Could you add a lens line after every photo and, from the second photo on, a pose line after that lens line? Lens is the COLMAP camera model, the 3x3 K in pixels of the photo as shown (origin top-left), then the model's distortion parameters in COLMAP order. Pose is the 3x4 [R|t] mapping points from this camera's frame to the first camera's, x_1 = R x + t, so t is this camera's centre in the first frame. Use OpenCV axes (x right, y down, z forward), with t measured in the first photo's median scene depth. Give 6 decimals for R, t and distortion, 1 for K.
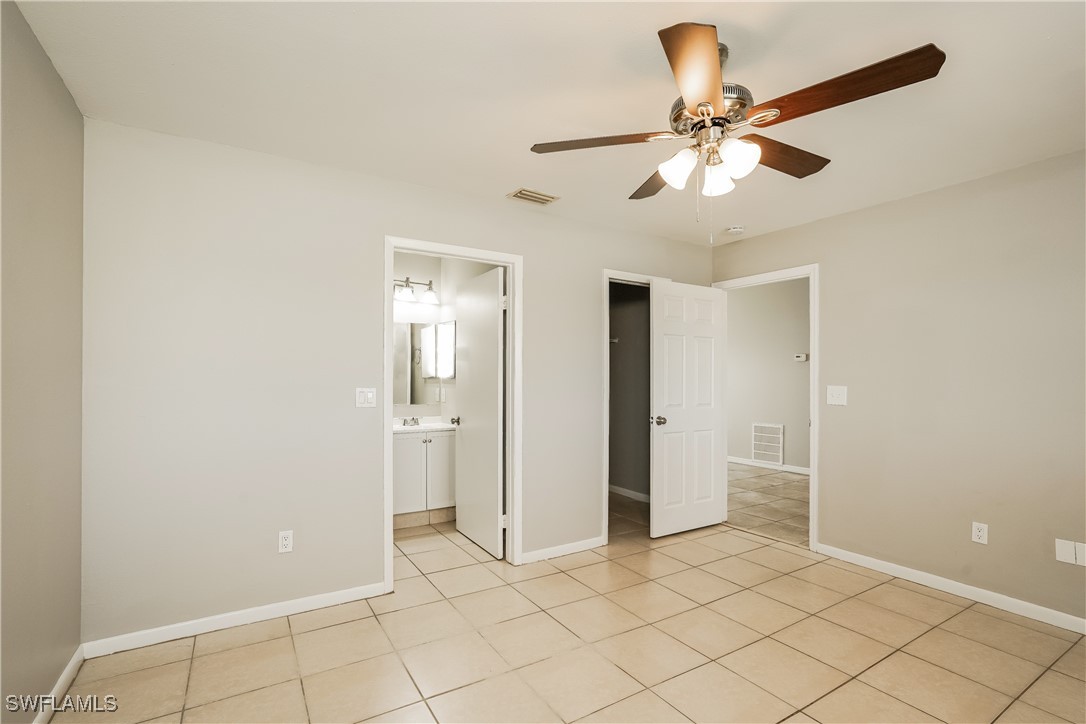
lens RADIAL K [[495.2, 0, 543.0], [0, 495.2, 362.0], [0, 0, 1]] dist [-0.001527, 0.000014]
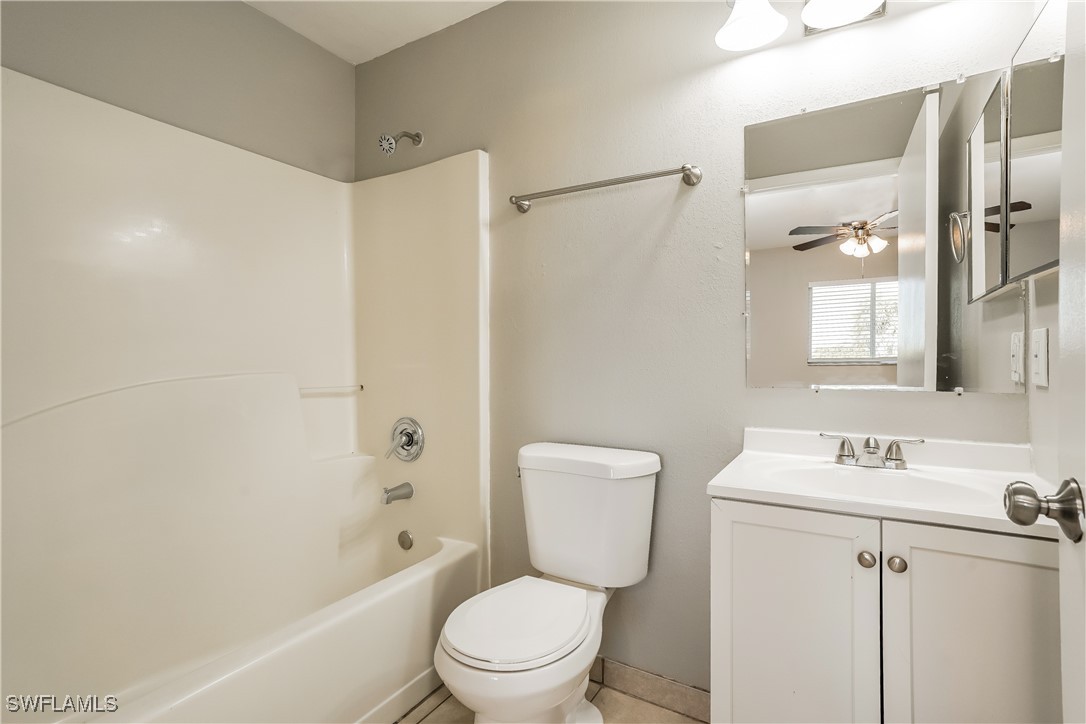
lens RADIAL K [[524.8, 0, 543.0], [0, 524.8, 362.0], [0, 0, 1]] dist [-0.000648, -0.000169]
pose [[0.465169, 0.000690, -0.885222, -0.094385], [0.032631, 0.999307, 0.017926, 0.060135], [0.884620, -0.037224, 0.464824, 0.711480]]
